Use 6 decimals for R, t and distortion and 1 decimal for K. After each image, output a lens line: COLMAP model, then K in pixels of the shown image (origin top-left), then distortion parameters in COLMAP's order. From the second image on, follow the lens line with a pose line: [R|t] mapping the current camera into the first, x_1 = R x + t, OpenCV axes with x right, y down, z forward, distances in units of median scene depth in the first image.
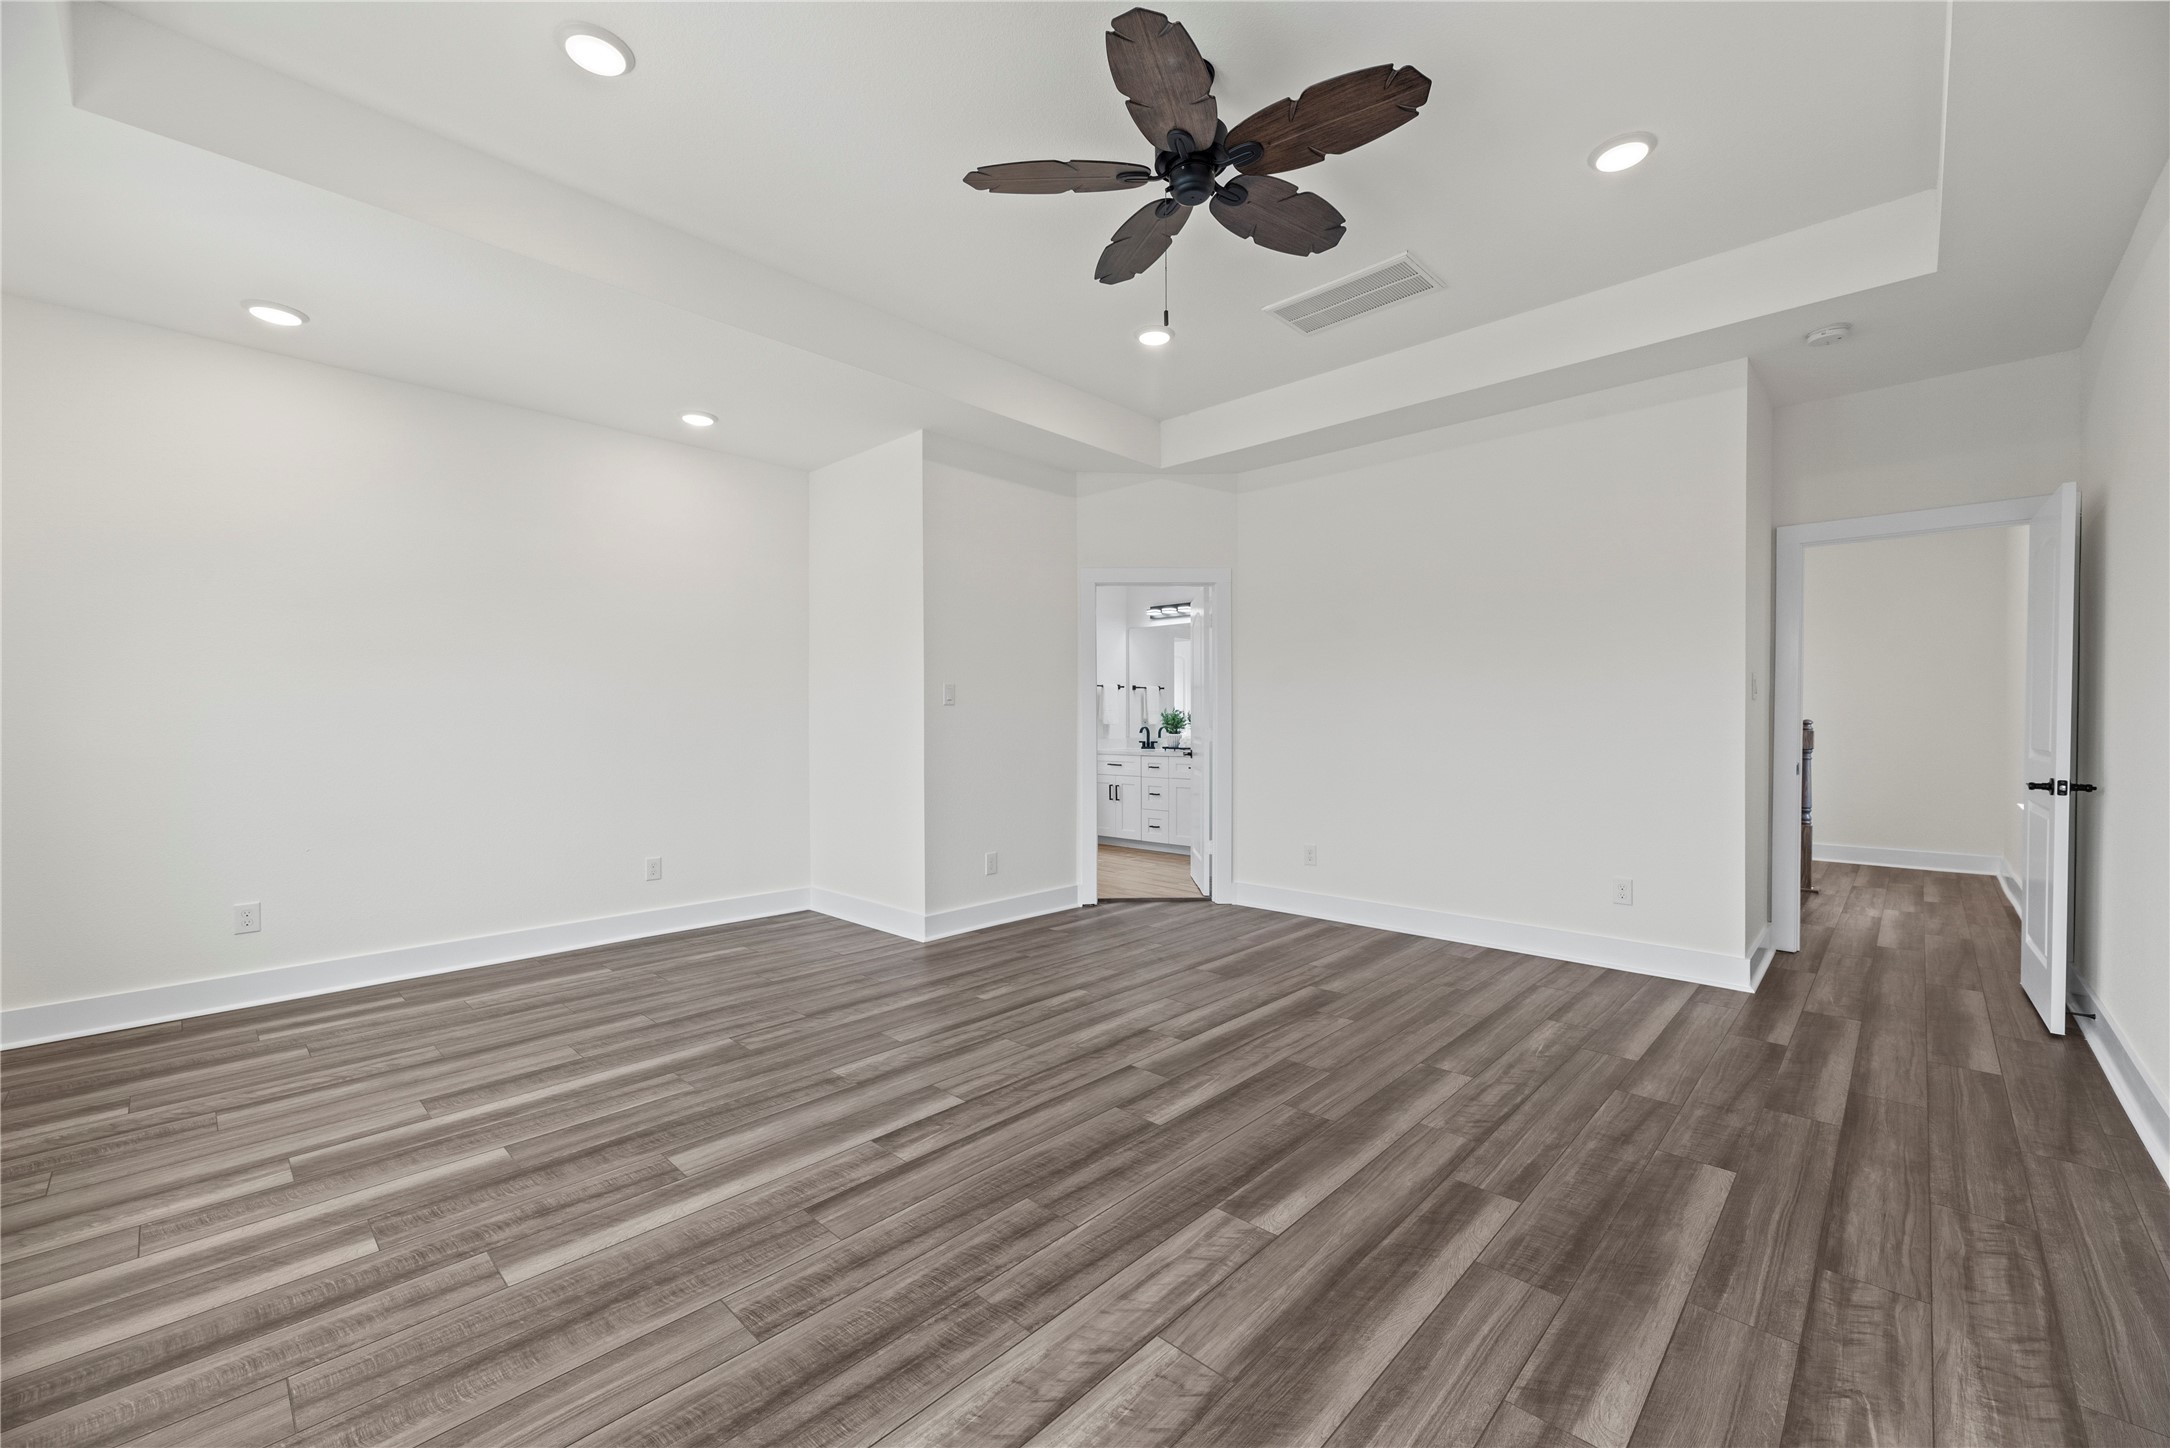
lens RADIAL K [[875.9, 0, 1090.6], [0, 875.9, 725.8], [0, 0, 1]] dist [-0.000264, 0.000304]
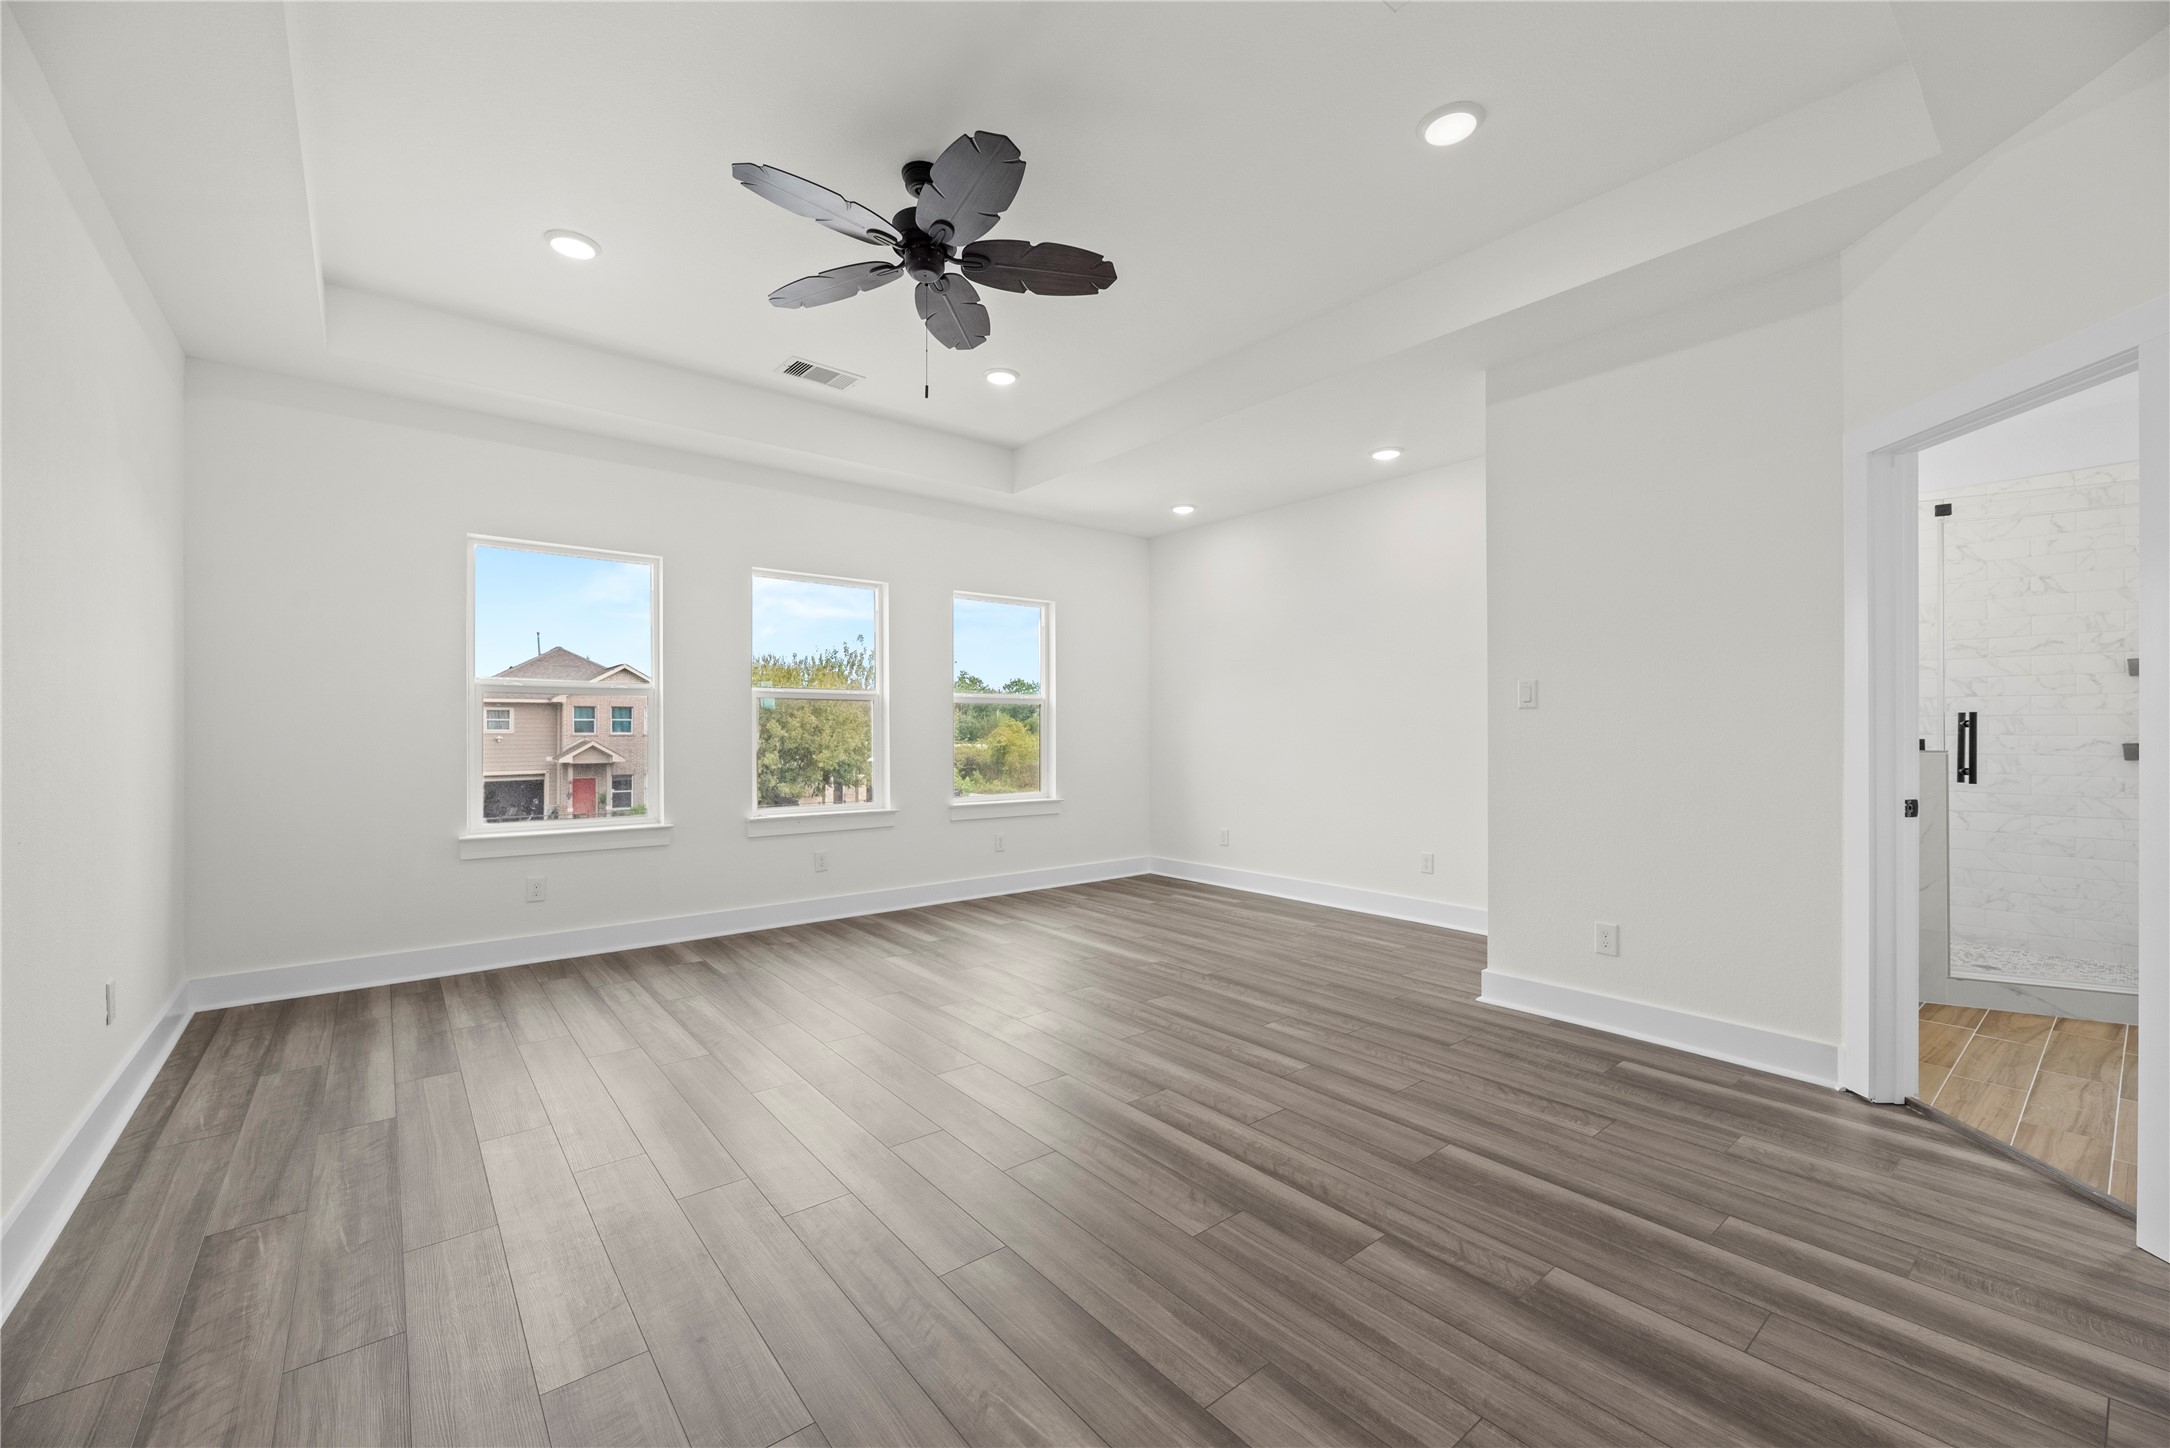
lens RADIAL K [[868.1, 0, 1064.6], [0, 868.1, 728.5], [0, 0, 1]] dist [-0.000840, -0.000480]
pose [[-0.142960, 0.003559, -0.989722, 0.702549], [-0.006185, 0.999971, 0.004490, -0.006893], [0.989709, 0.006764, -0.142934, 0.782104]]
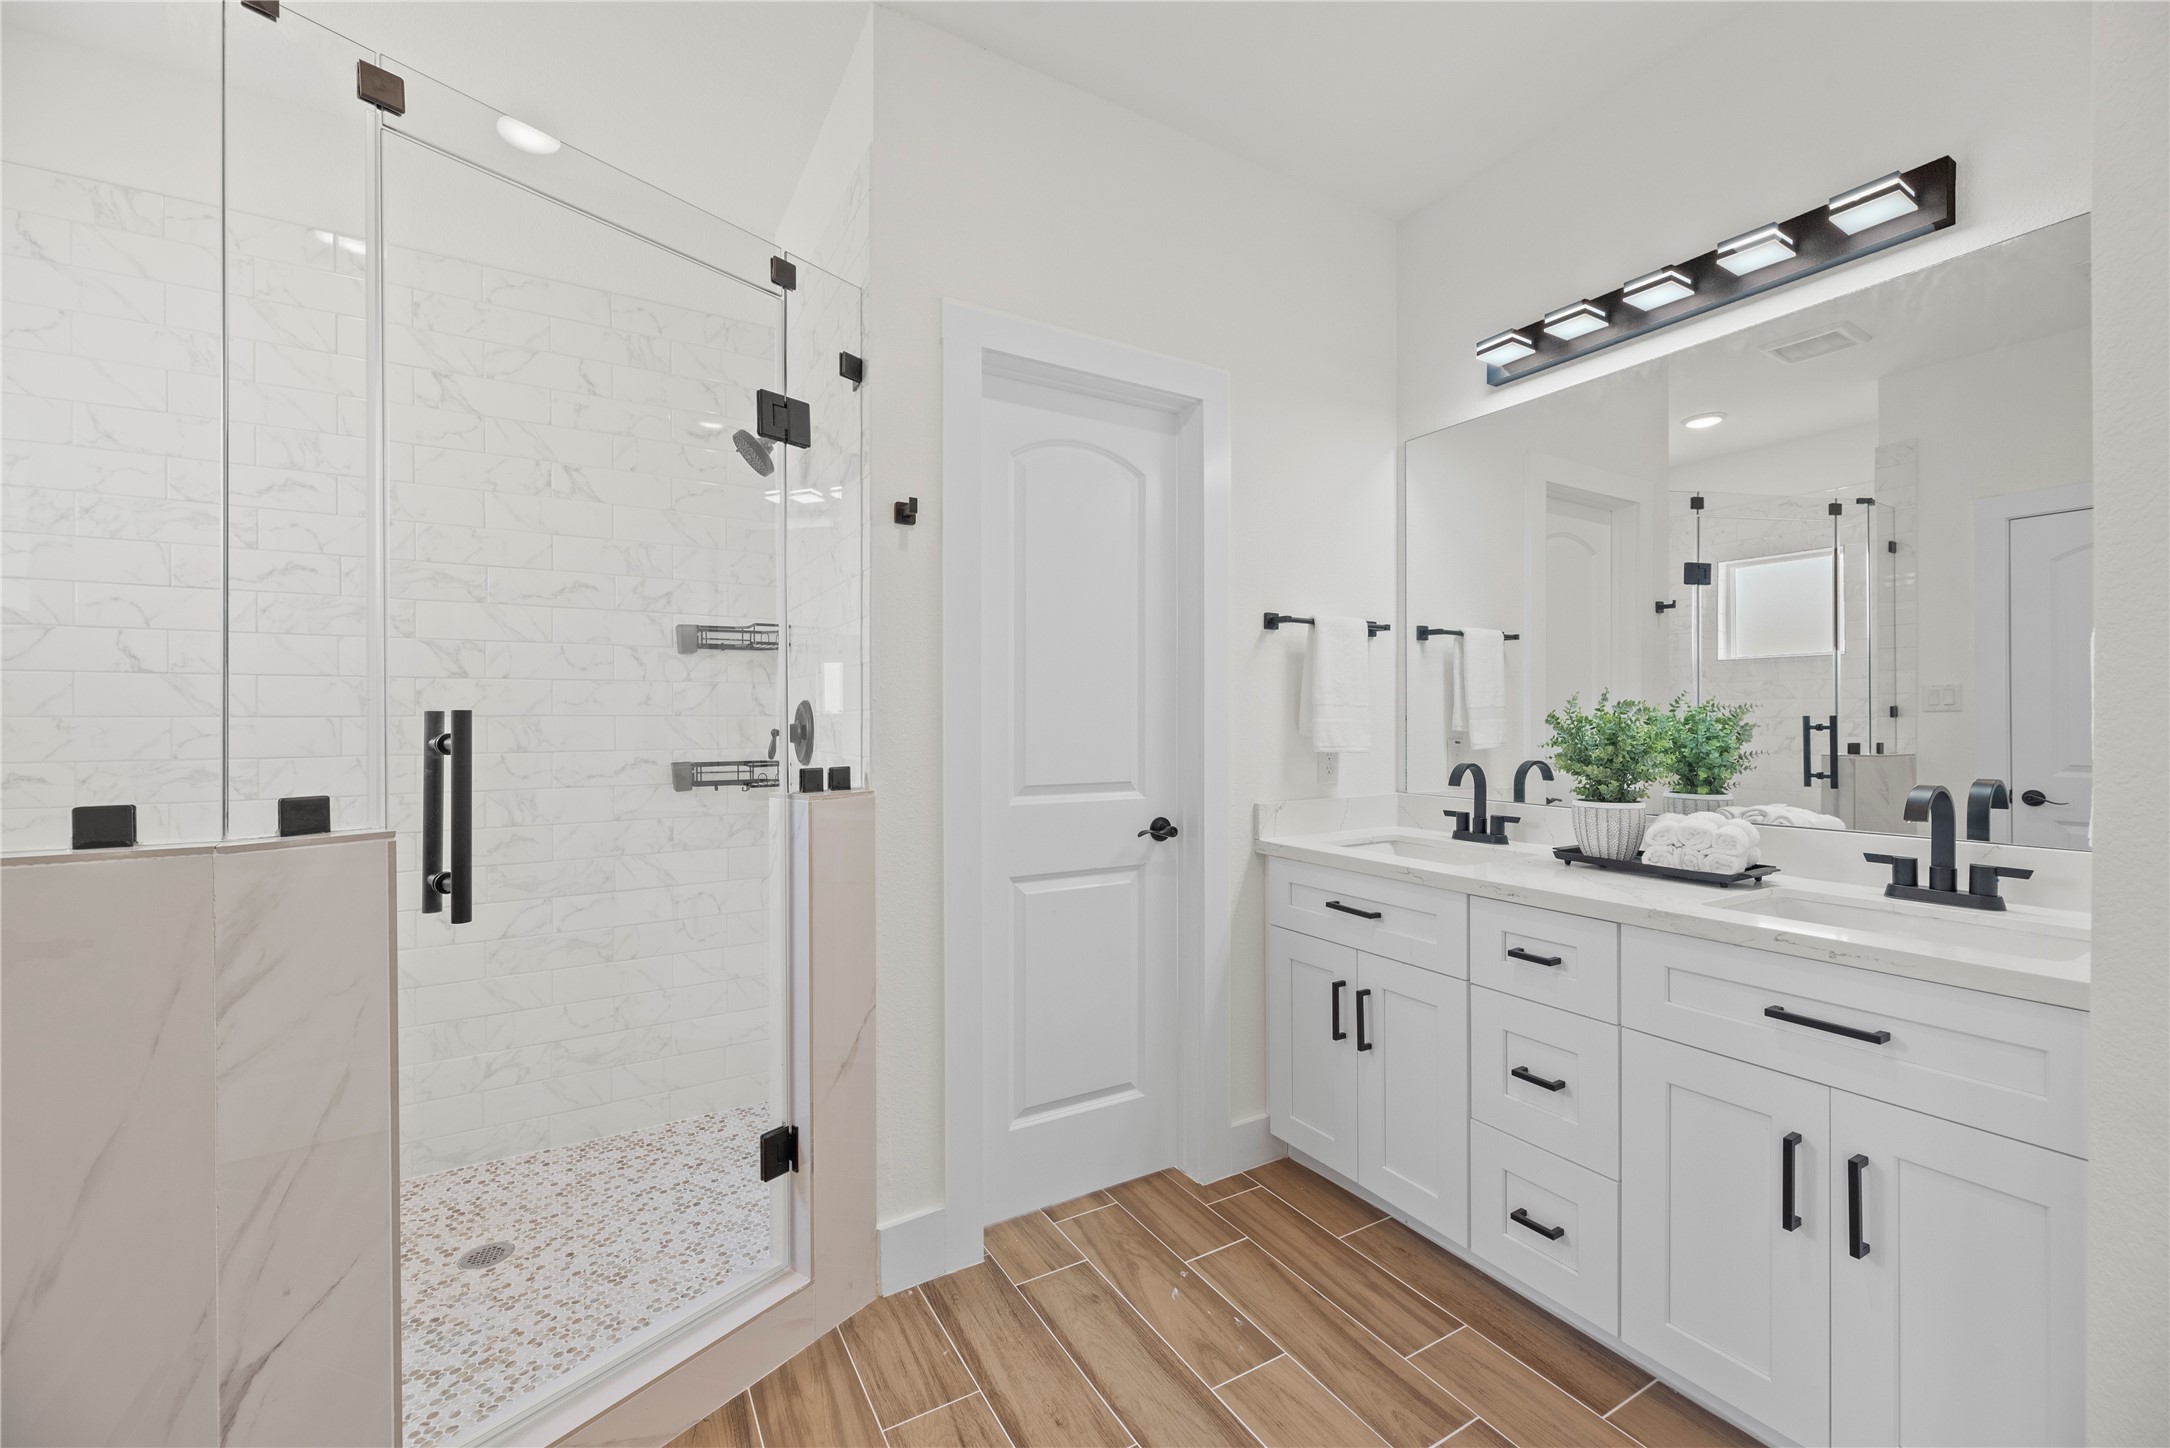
lens RADIAL K [[871.0, 0, 1084.3], [0, 871.0, 720.5], [0, 0, 1]] dist [0.000473, -0.000122]
pose [[0.959531, 0.003500, -0.281583, 0.042056], [-0.004793, 0.999981, -0.003904, -0.020590], [0.281564, 0.005096, 0.959529, 1.300573]]
